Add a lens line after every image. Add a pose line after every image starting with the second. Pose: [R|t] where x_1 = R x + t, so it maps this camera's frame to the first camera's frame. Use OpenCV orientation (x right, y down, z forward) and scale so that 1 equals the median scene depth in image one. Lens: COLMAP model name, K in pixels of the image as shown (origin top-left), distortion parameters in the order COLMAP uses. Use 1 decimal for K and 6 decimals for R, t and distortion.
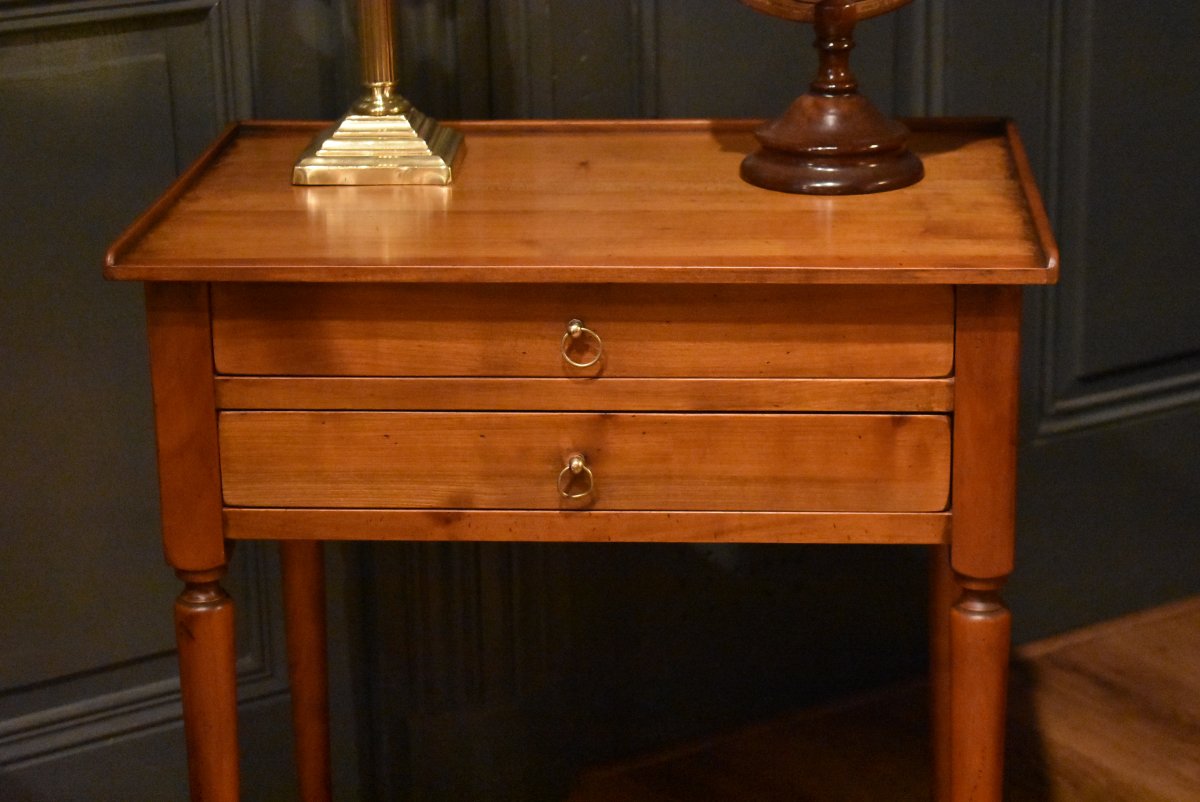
lens RADIAL K [[2713.3, 0, 600.0], [0, 2713.3, 401.0], [0, 0, 1]] dist [0.062624, 0.086282]
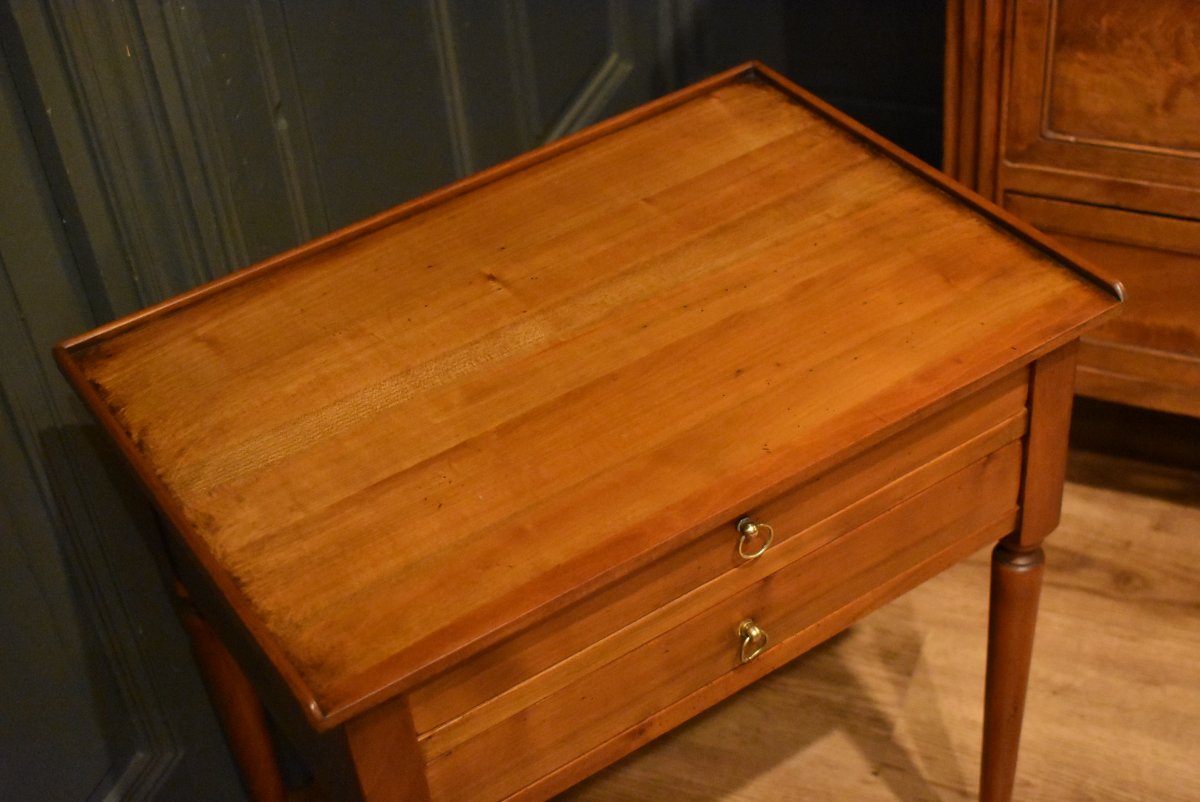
lens RADIAL K [[1760.5, 0, 600.0], [0, 1760.5, 401.0], [0, 0, 1]] dist [-0.026369, -0.018577]
pose [[0.792932, -0.420771, 0.440693, -0.295559], [0.249500, 0.884070, 0.395183, -0.314020], [-0.555885, -0.203401, 0.805990, 0.514228]]
